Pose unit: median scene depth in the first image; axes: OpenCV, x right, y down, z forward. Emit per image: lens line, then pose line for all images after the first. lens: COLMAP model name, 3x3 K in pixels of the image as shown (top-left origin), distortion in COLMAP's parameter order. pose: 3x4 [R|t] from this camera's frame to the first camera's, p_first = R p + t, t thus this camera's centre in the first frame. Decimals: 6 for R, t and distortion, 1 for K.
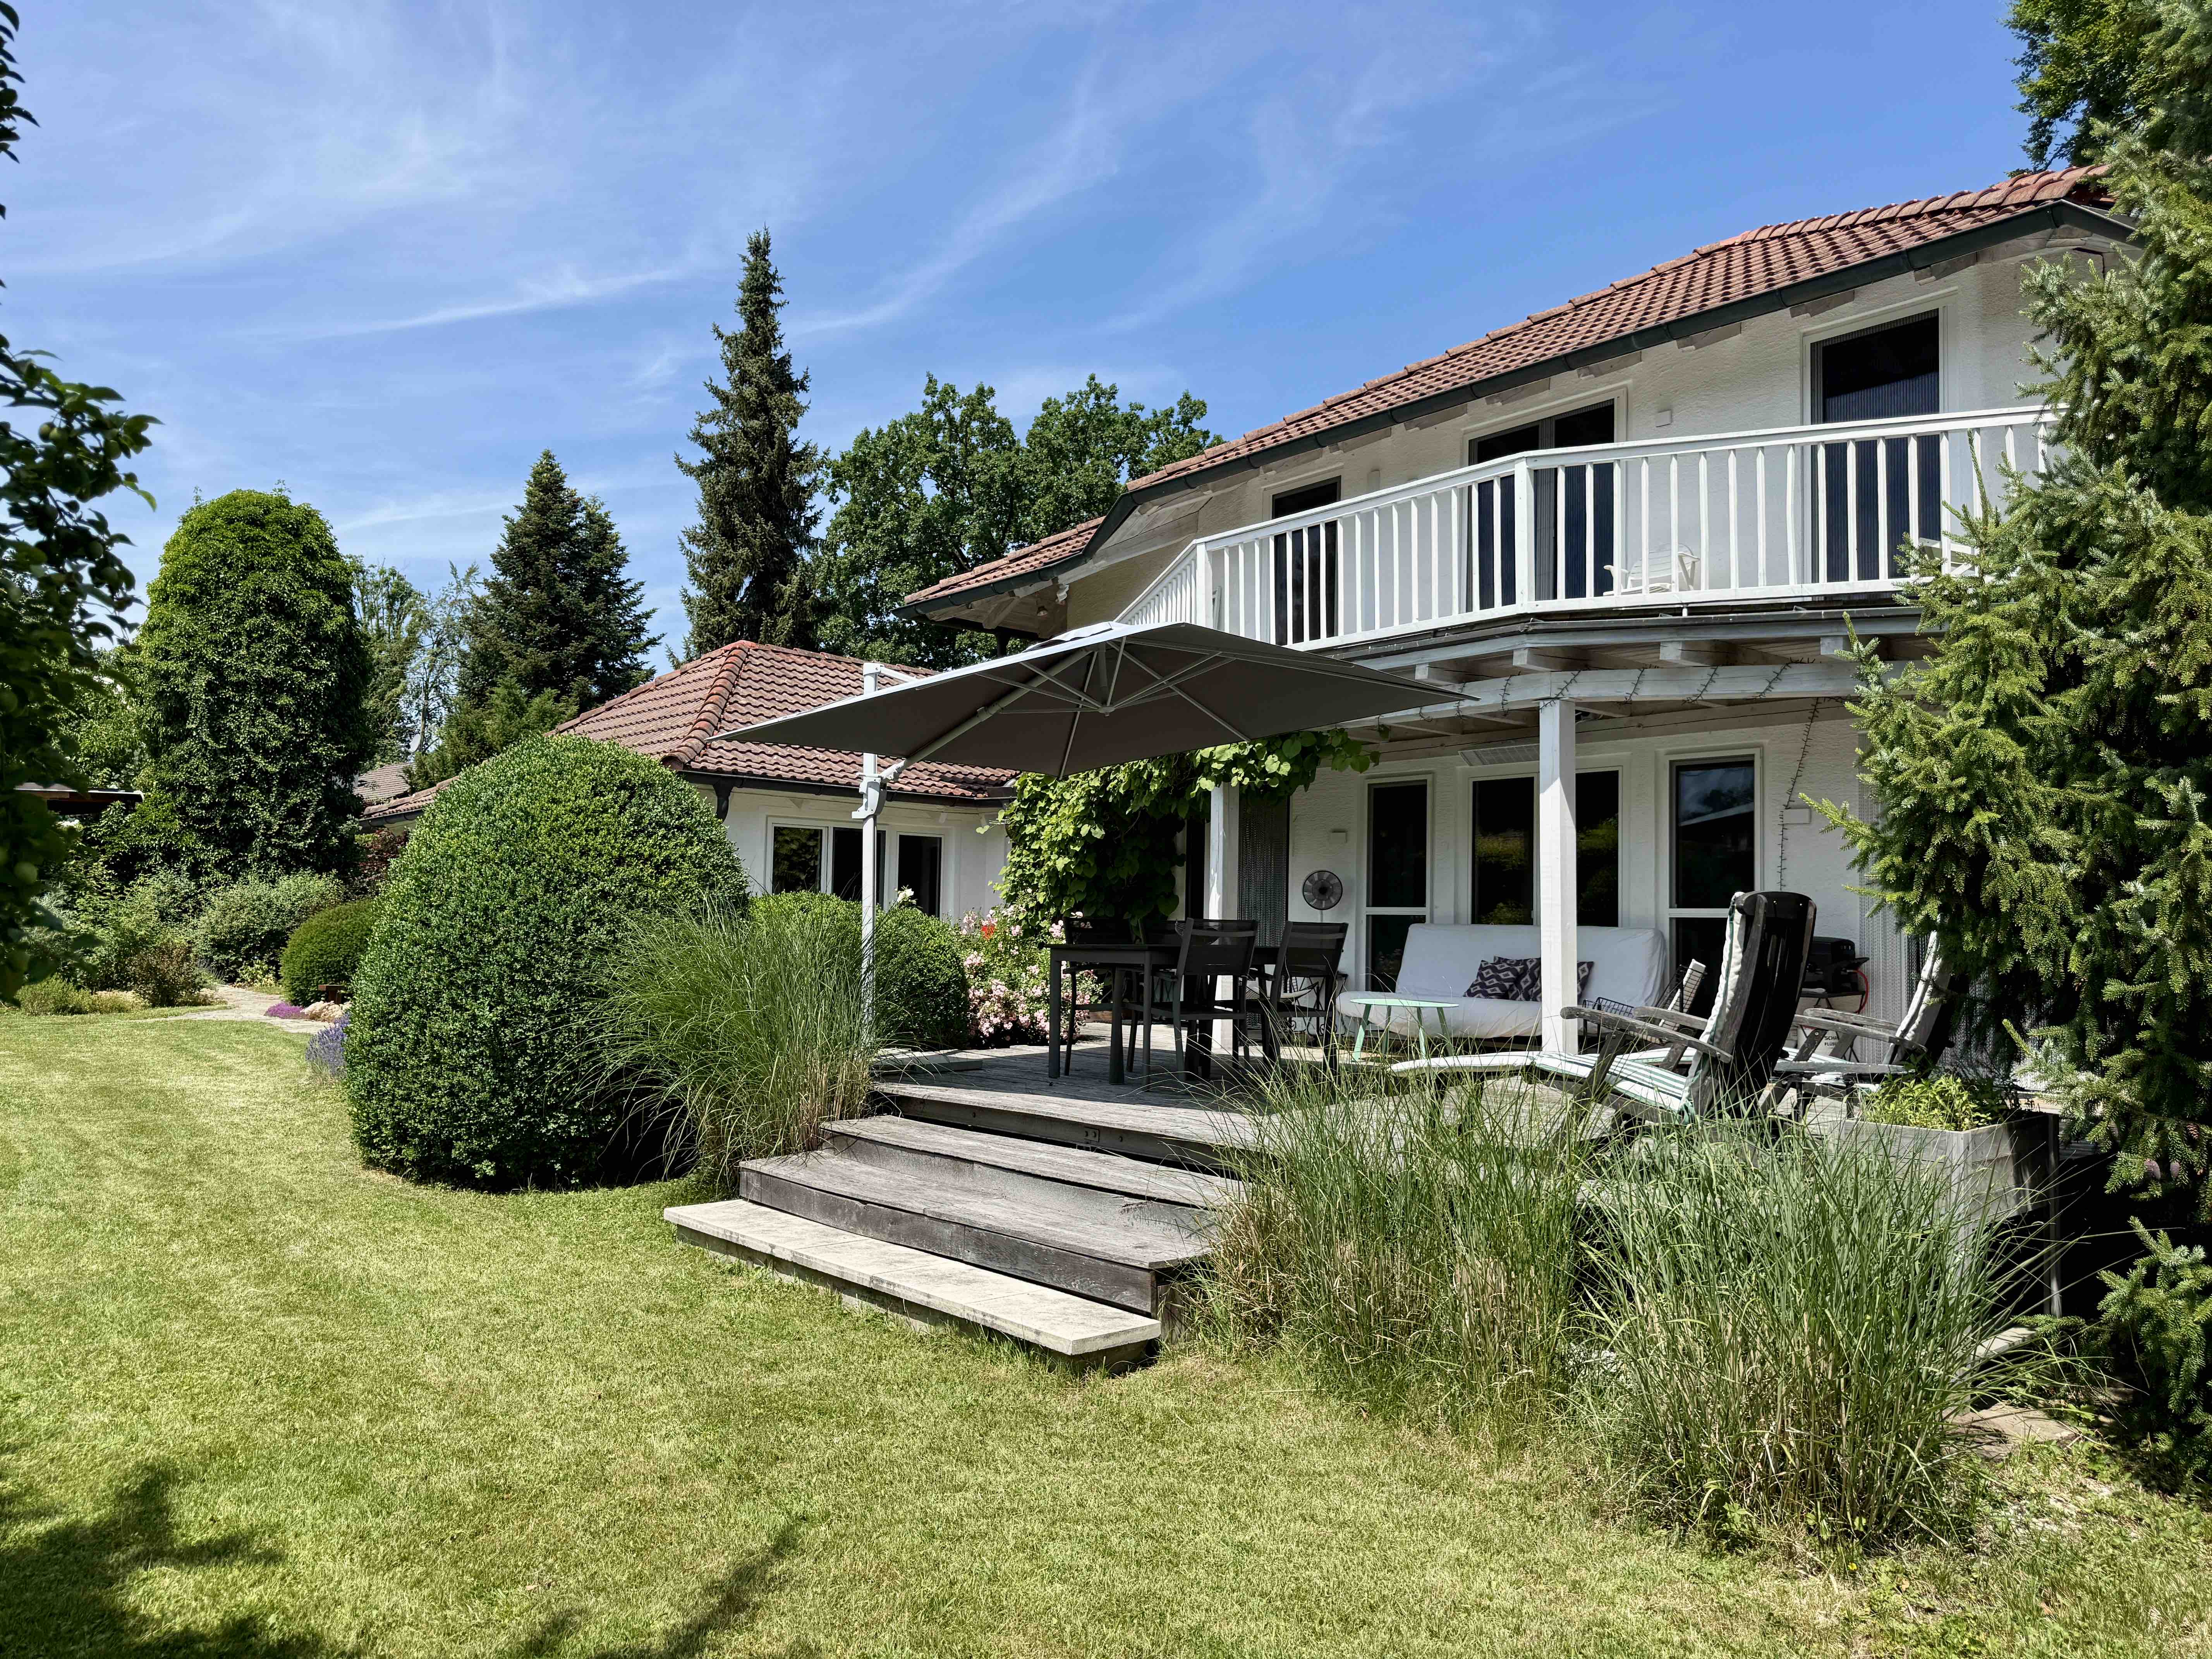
lens RADIAL K [[1557.6, 0, 1106.0], [0, 1557.6, 829.5], [0, 0, 1]] dist [0.006938, 0.007895]
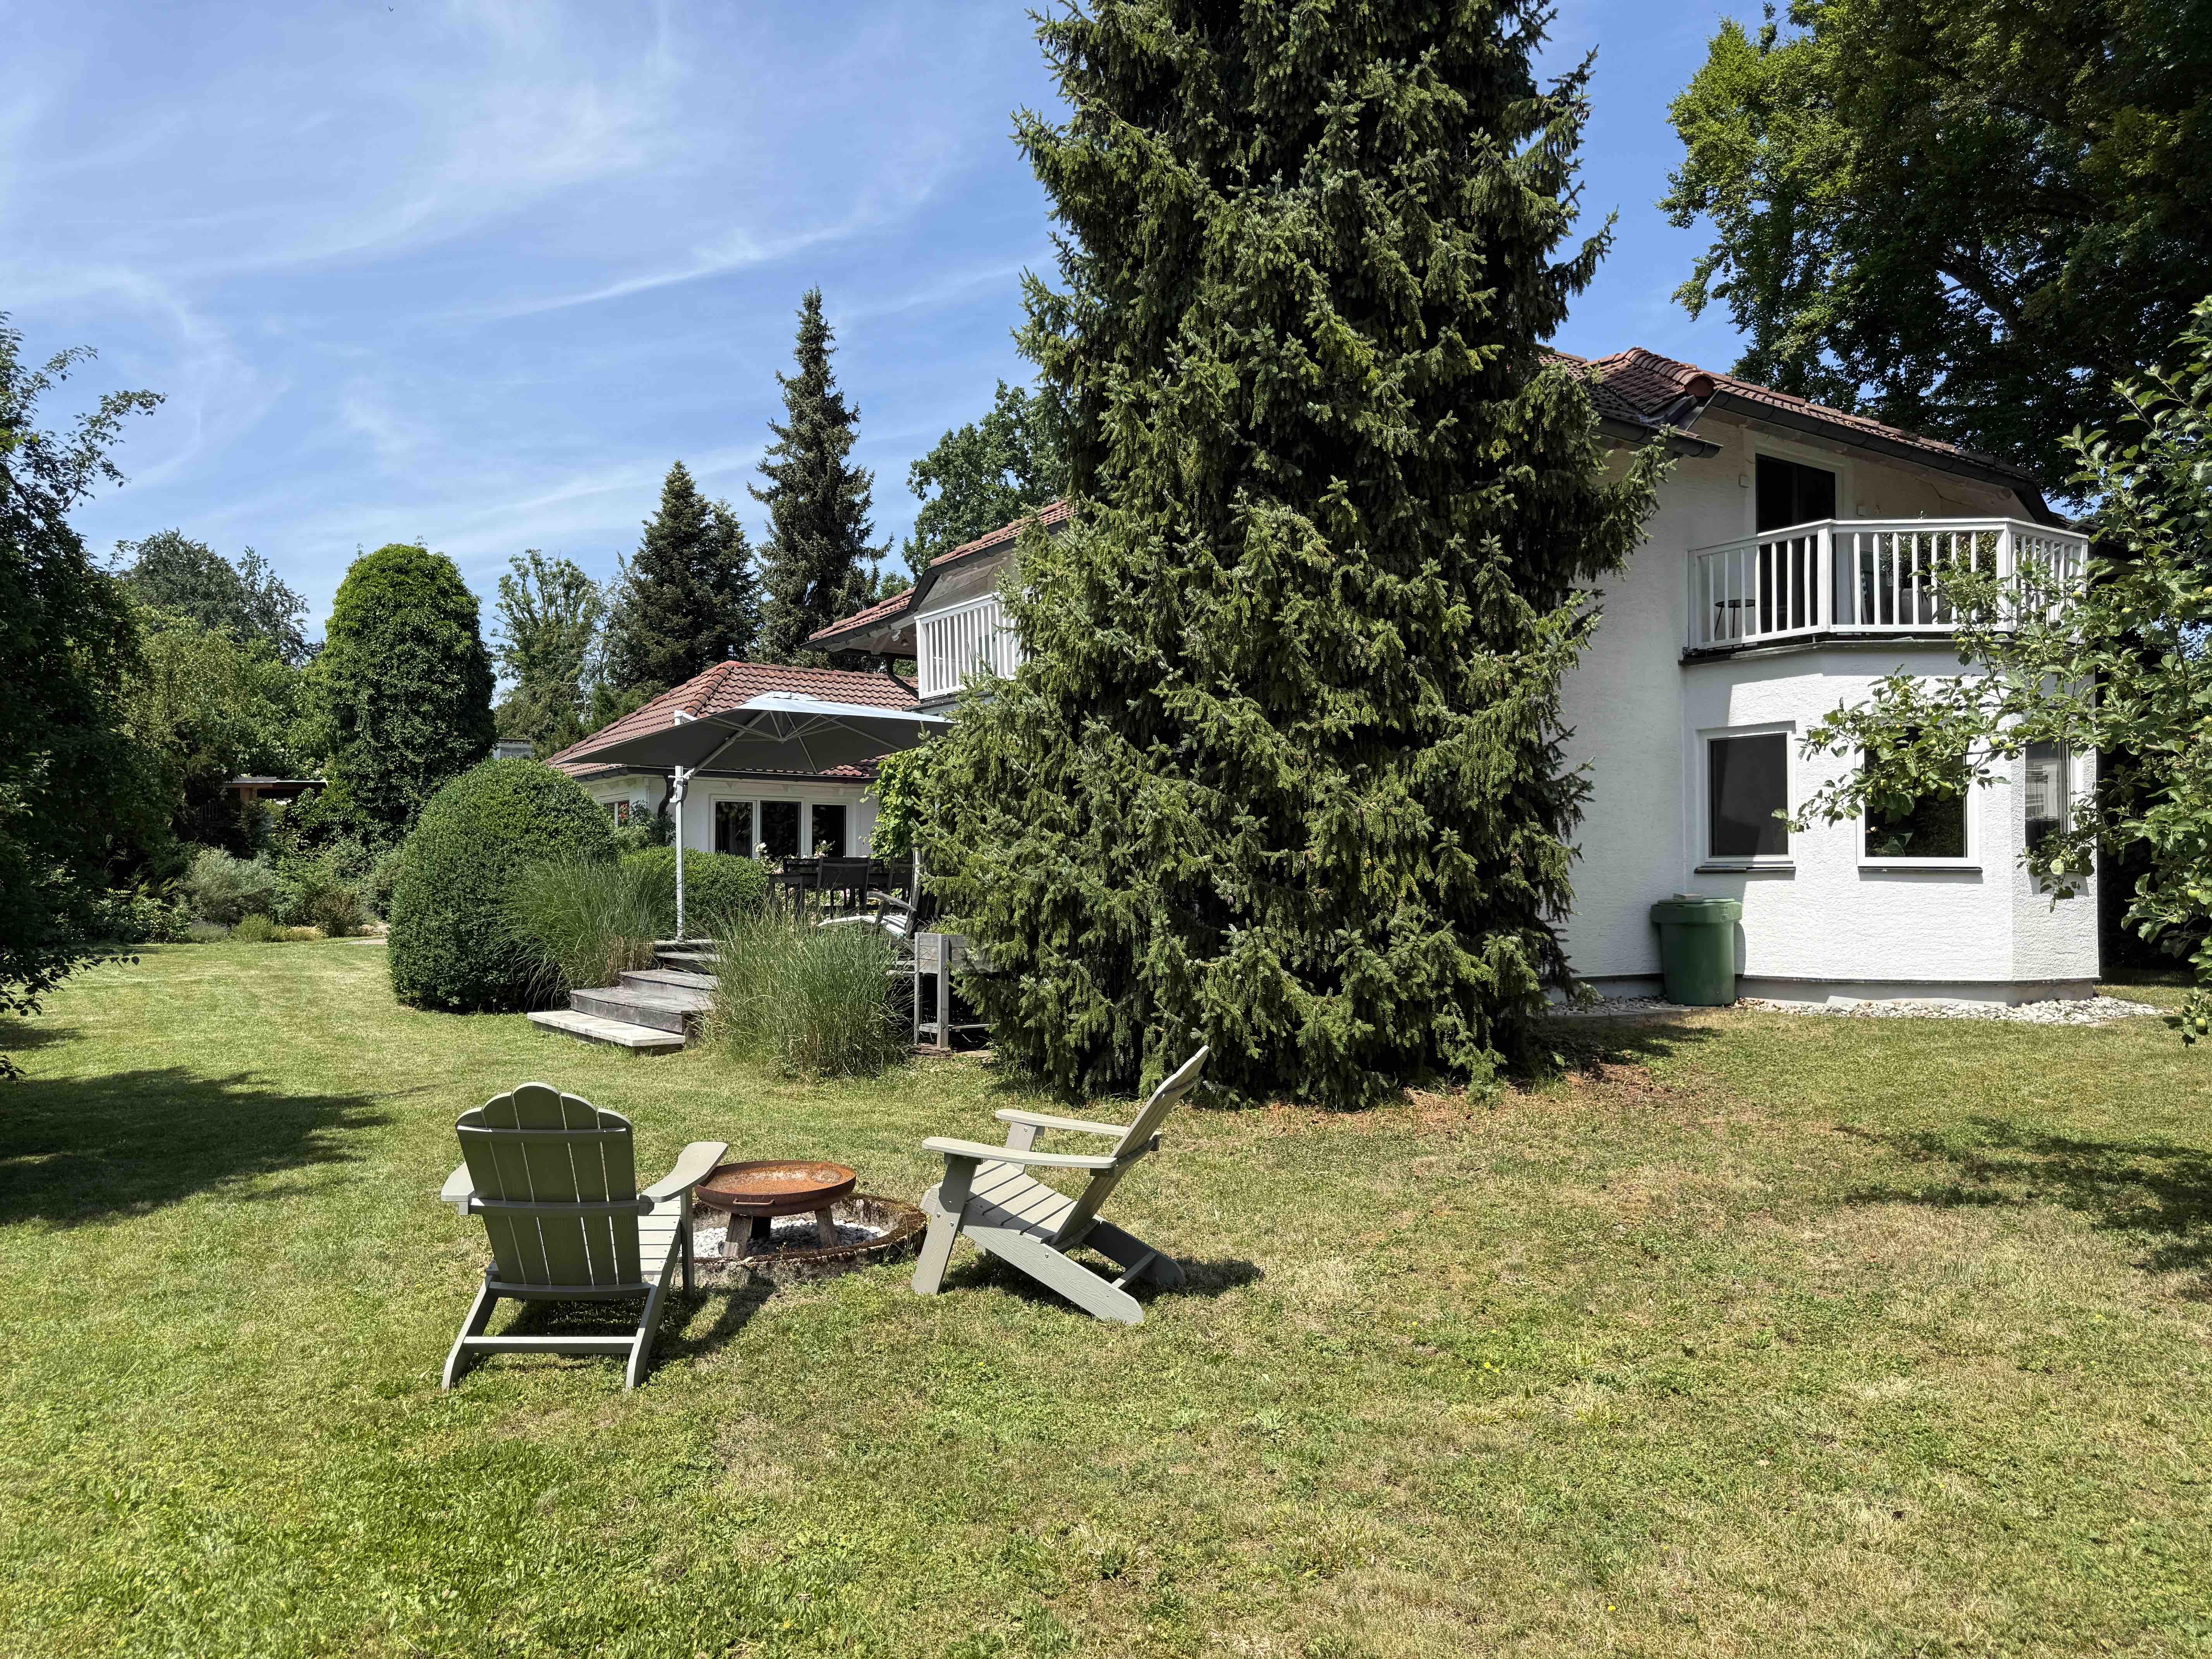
lens RADIAL K [[1536.9, 0, 1107.4], [0, 1536.9, 822.5], [0, 0, 1]] dist [0.033623, -0.003388]
pose [[0.993627, -0.021682, -0.110612, 0.177275], [0.024768, 0.999339, 0.026604, -0.006482], [0.109962, -0.029174, 0.993508, -0.221933]]
